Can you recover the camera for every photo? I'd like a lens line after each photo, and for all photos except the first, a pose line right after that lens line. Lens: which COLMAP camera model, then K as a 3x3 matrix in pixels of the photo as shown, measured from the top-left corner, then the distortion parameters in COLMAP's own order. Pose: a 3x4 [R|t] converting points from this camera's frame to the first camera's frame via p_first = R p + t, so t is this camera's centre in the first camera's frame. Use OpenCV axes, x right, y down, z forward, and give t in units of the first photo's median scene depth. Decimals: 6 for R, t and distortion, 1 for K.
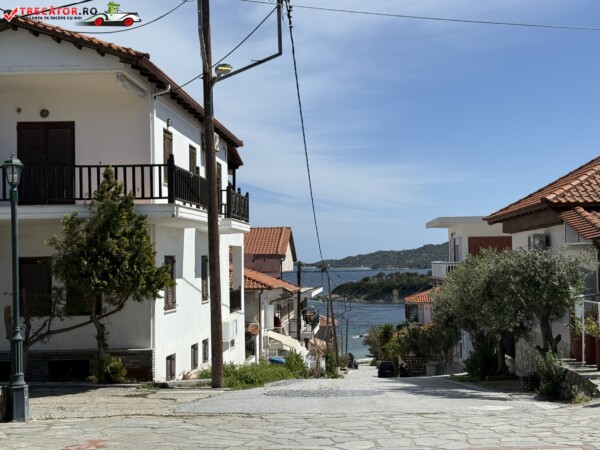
lens RADIAL K [[827.4, 0, 297.8], [0, 827.4, 223.7], [0, 0, 1]] dist [0.178759, 0.000000]
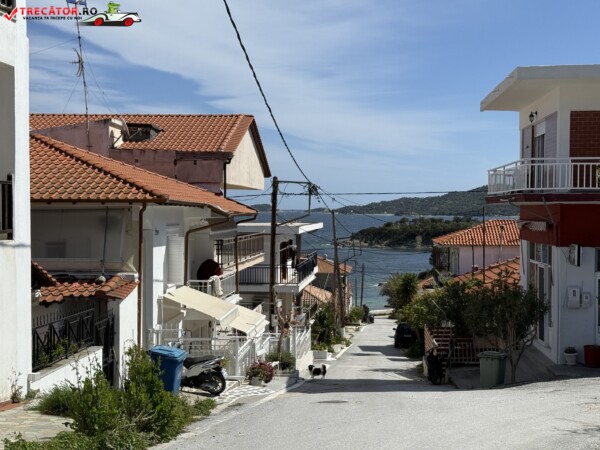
lens RADIAL K [[827.4, 0, 301.8], [0, 827.4, 226.9], [0, 0, 1]] dist [0.178759, 0.000000]
pose [[0.999601, 0.016089, -0.023214, 0.016017], [-0.014441, 0.997480, 0.069458, 0.016271], [0.024273, -0.069095, 0.997315, 0.144862]]
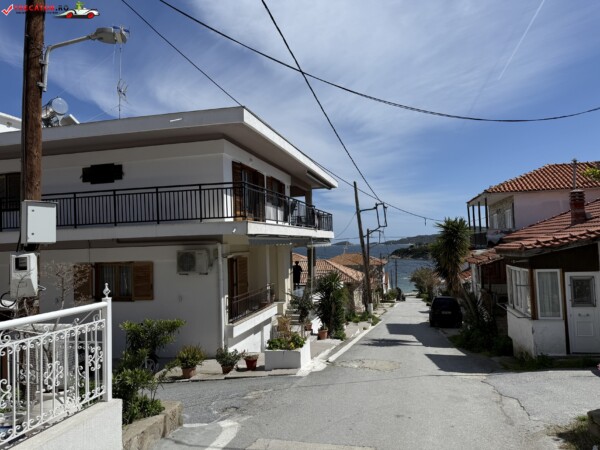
lens RADIAL K [[420.8, 0, 300.3], [0, 420.8, 223.6], [0, 0, 1]] dist [0.038583, -0.042767]
pose [[0.984225, -0.031107, -0.174167, 0.031967], [0.030889, 0.999515, -0.003965, 0.059252], [0.174206, -0.001477, 0.984708, 0.364920]]
